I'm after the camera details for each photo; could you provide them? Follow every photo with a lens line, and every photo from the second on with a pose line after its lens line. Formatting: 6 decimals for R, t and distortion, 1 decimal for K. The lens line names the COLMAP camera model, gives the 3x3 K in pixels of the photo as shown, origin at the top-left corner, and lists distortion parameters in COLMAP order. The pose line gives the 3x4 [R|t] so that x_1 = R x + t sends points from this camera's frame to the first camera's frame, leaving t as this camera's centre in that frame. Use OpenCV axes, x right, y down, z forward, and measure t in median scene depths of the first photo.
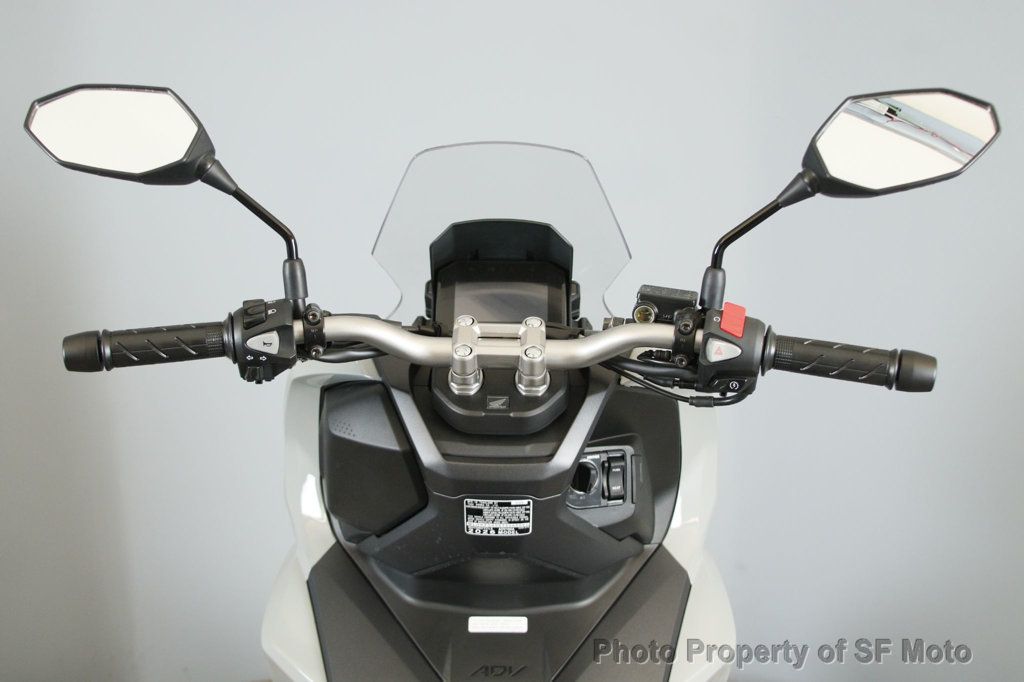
lens RADIAL K [[1374.5, 0, 508.1], [0, 1374.5, 334.9], [0, 0, 1]] dist [-0.110893, 0.000000]
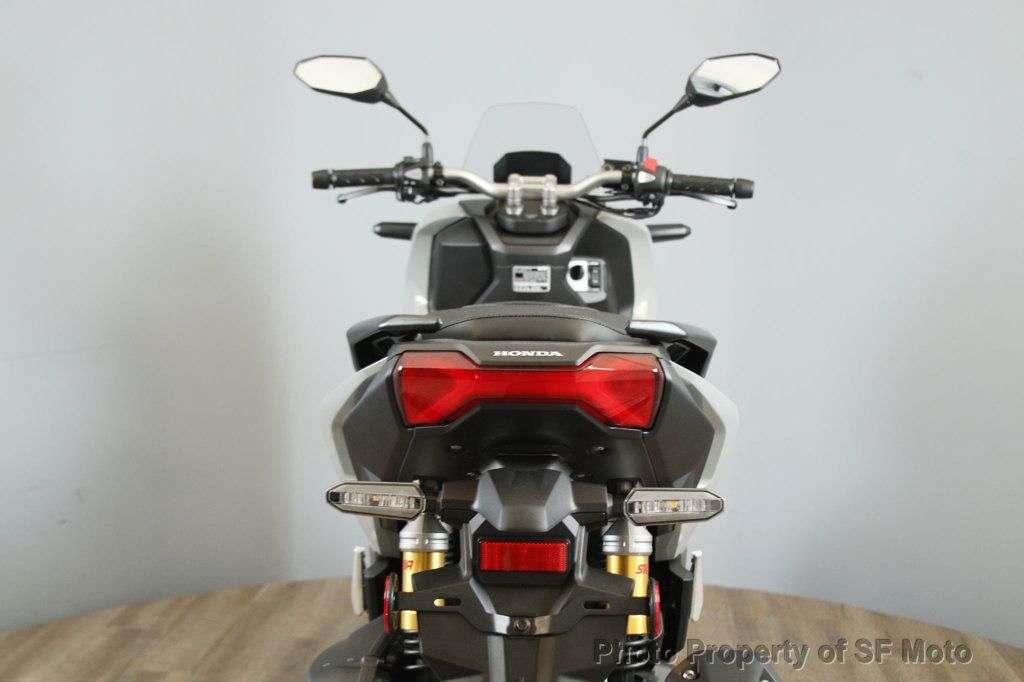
lens RADIAL K [[1374.5, 0, 514.7], [0, 1374.5, 342.8], [0, 0, 1]] dist [-0.110893, 0.000000]
pose [[0.999954, 0.005902, -0.007539, -0.015911], [-0.007053, 0.986570, -0.163189, 0.550670], [0.006475, 0.163235, 0.986566, -0.889046]]
